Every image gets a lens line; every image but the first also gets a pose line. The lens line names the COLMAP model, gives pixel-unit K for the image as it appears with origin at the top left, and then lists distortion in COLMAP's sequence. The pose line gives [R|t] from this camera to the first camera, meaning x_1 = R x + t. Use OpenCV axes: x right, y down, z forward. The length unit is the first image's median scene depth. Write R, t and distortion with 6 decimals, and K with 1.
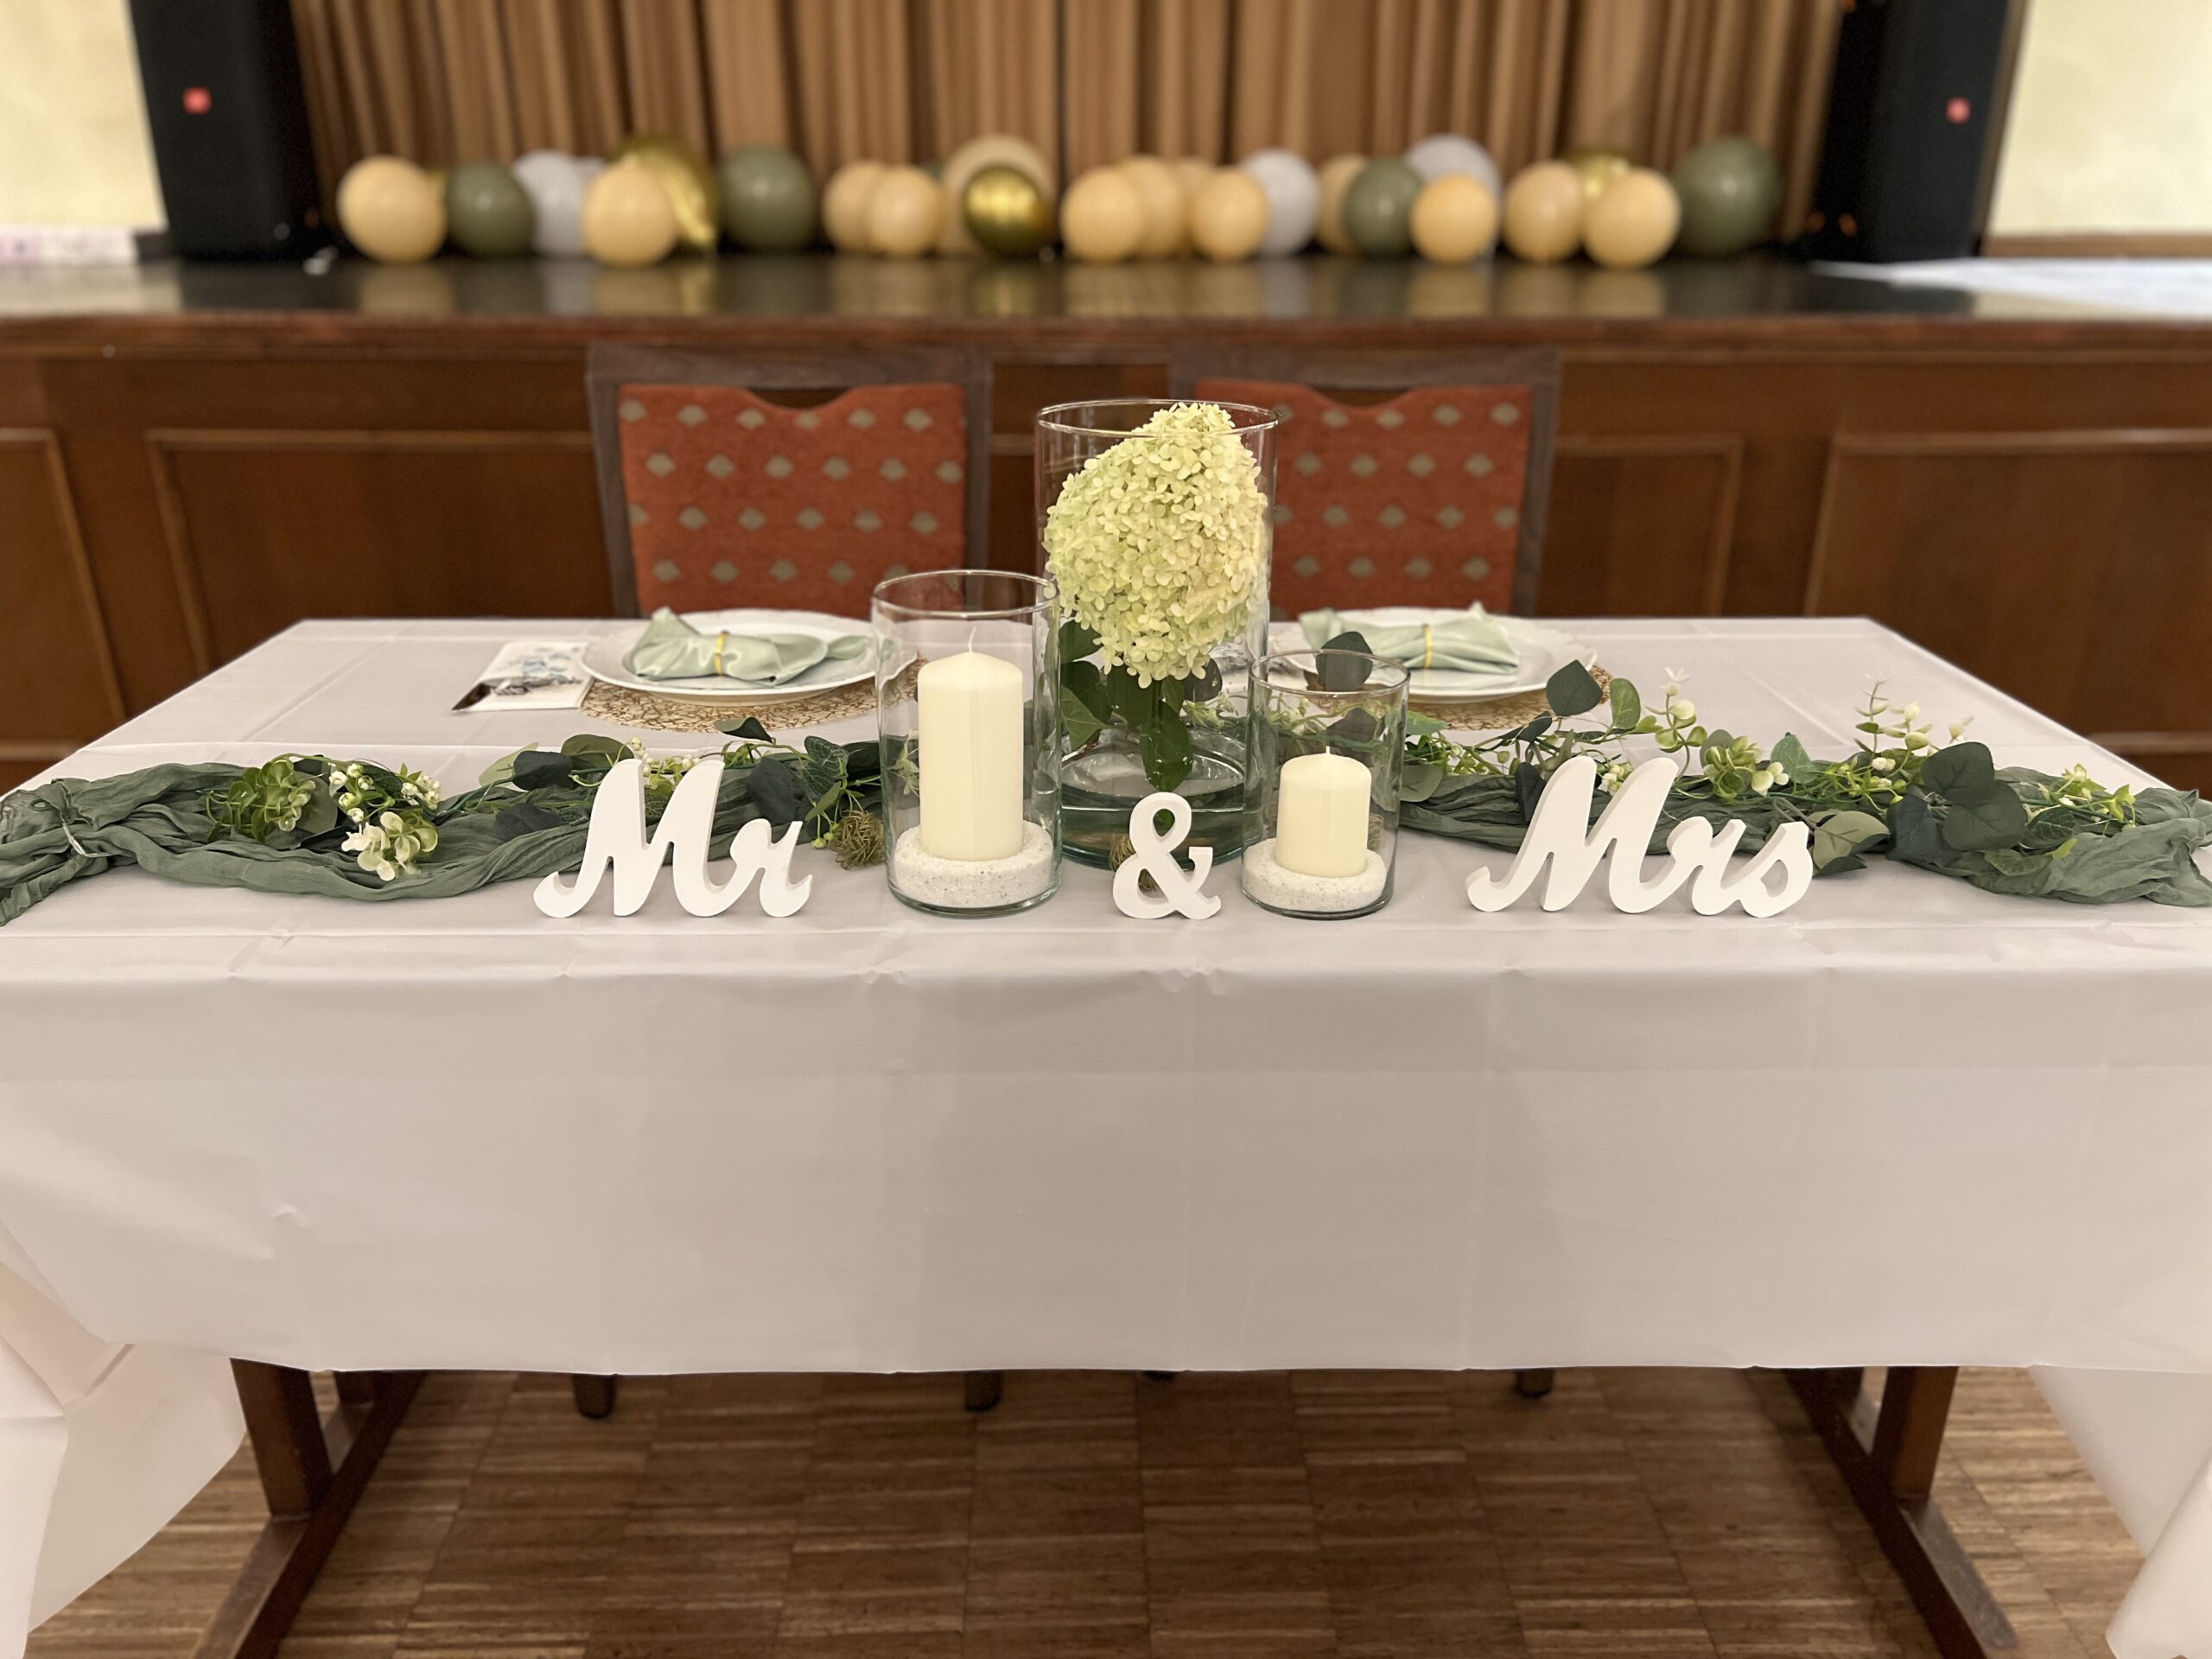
lens RADIAL K [[1656.3, 0, 1100.0], [0, 1656.3, 851.5], [0, 0, 1]] dist [0.037184, -0.032487]
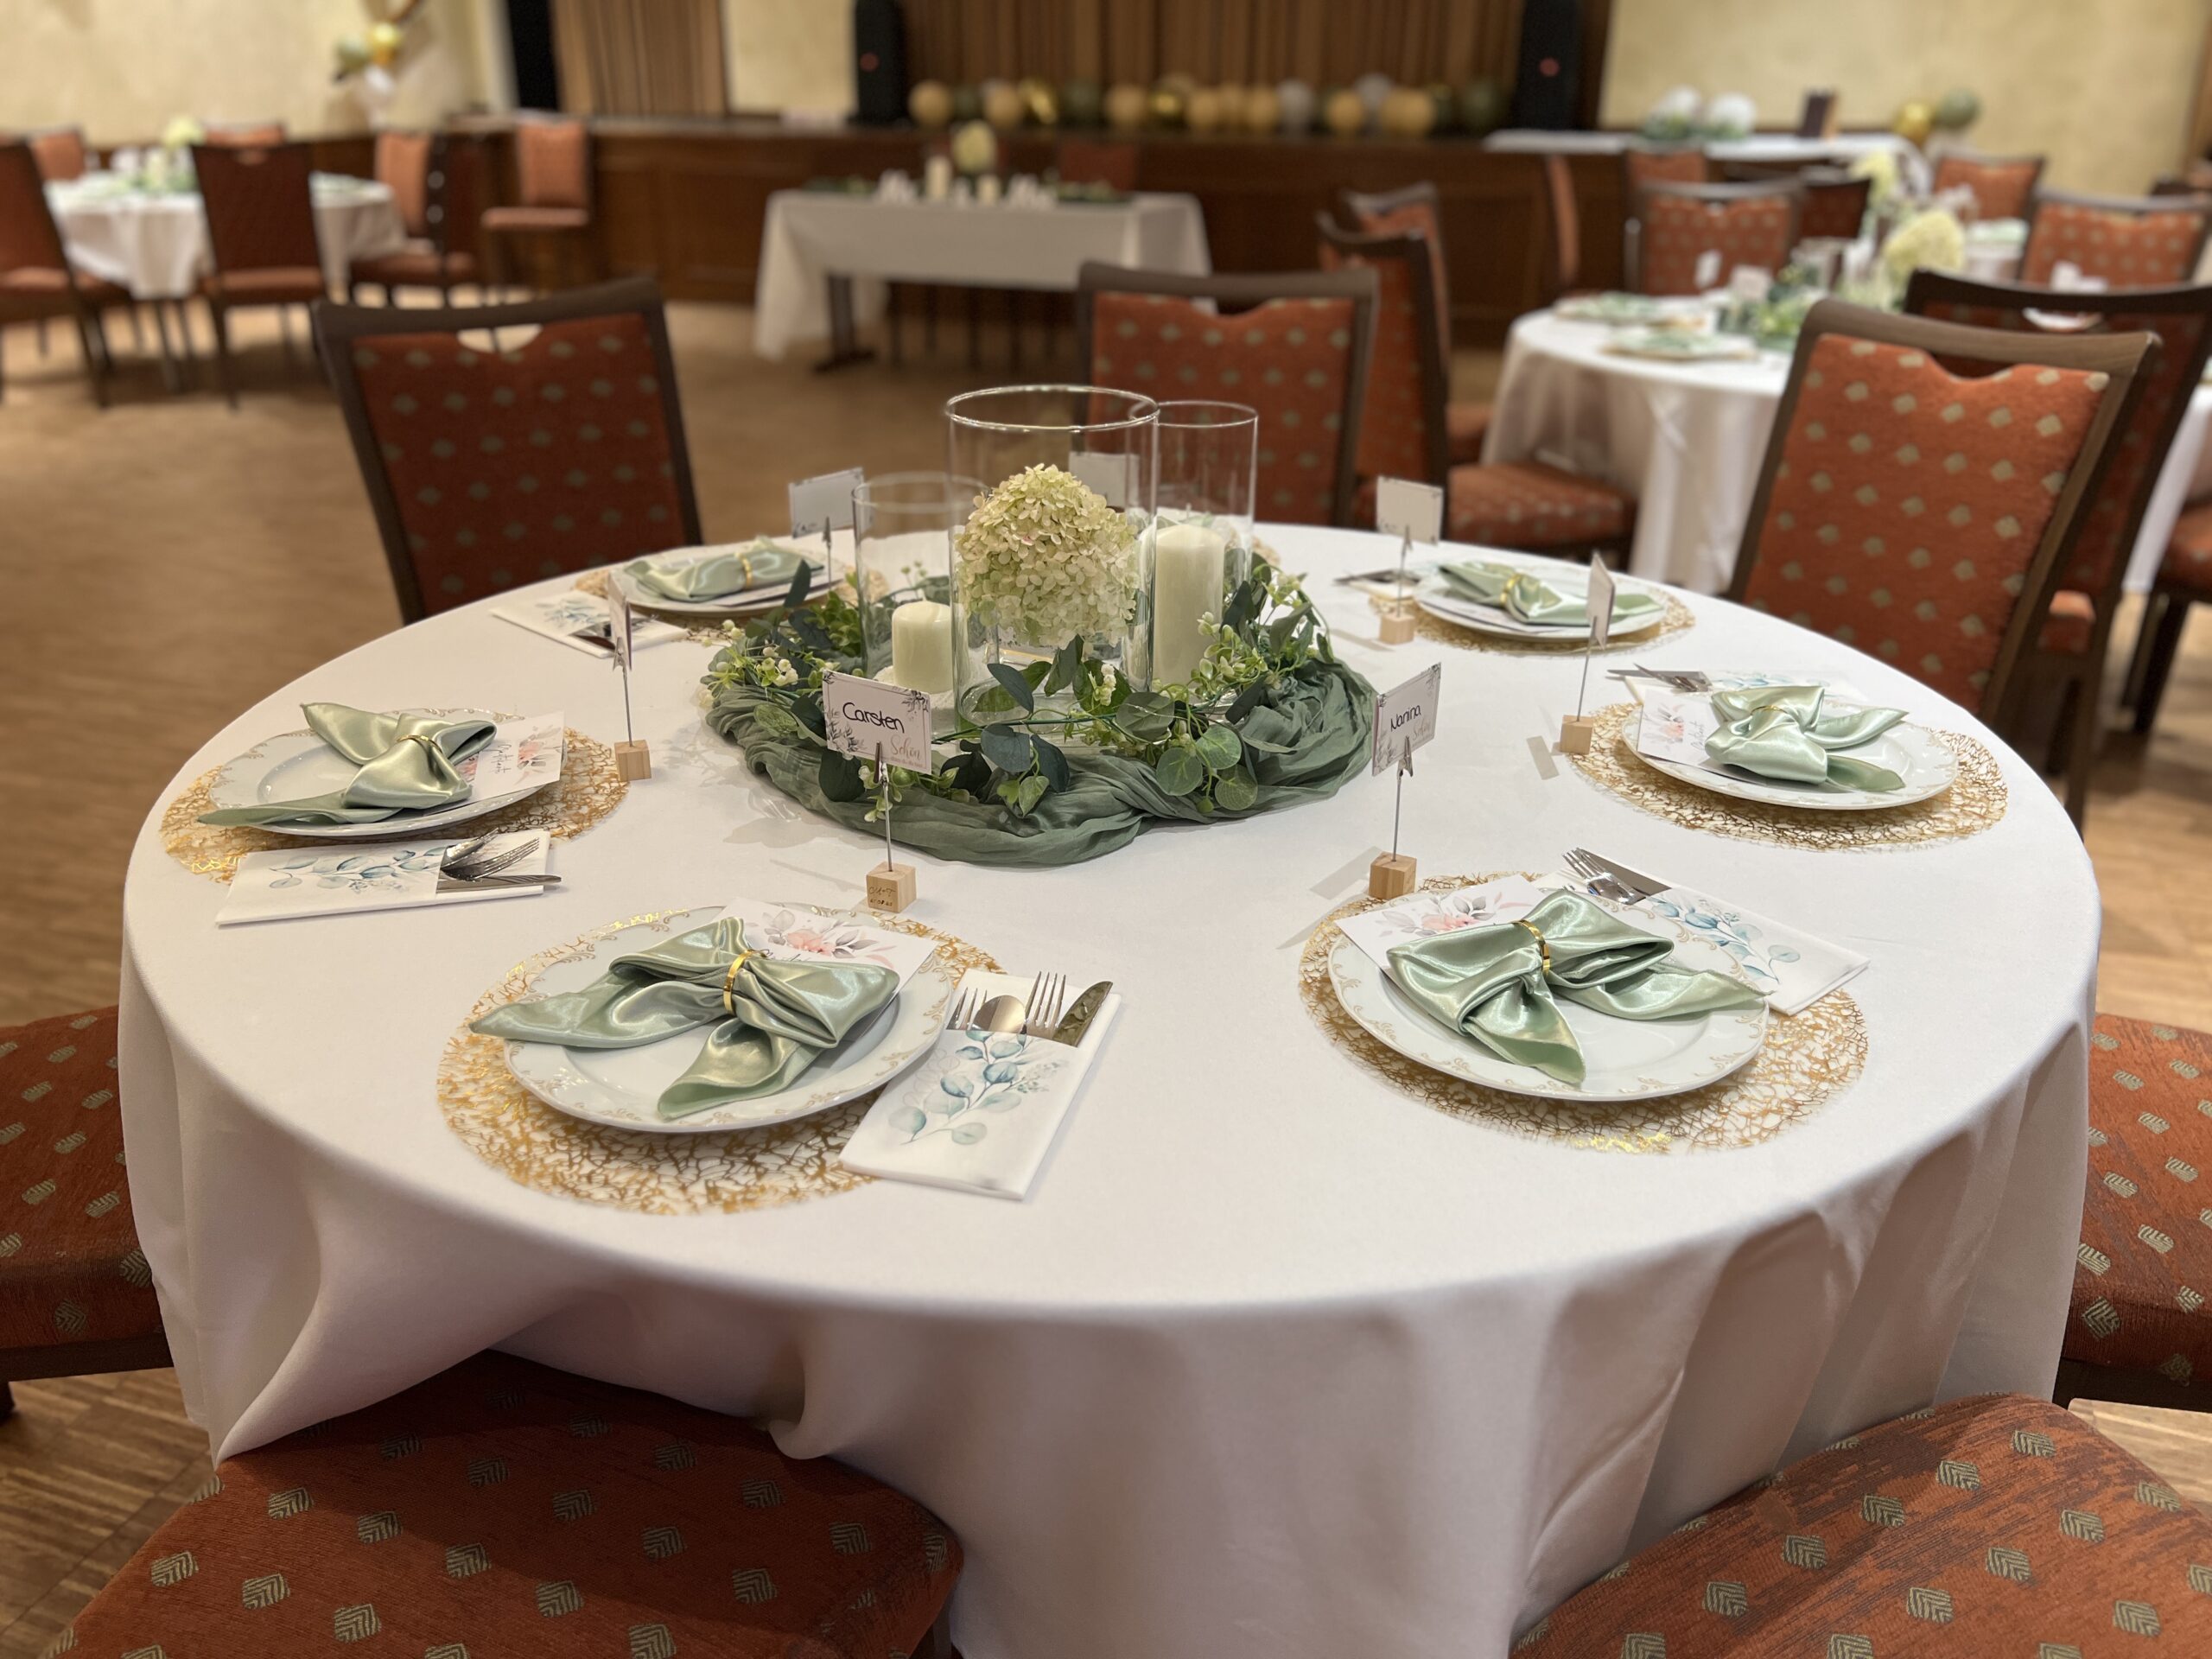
lens RADIAL K [[1656.3, 0, 1103.6], [0, 1656.3, 844.0], [0, 0, 1]] dist [0.037184, -0.032487]
pose [[0.936268, 0.152292, -0.316558, 2.000107], [-0.140693, 0.988274, 0.059326, 1.365914], [0.321881, -0.011007, 0.946716, -3.357878]]
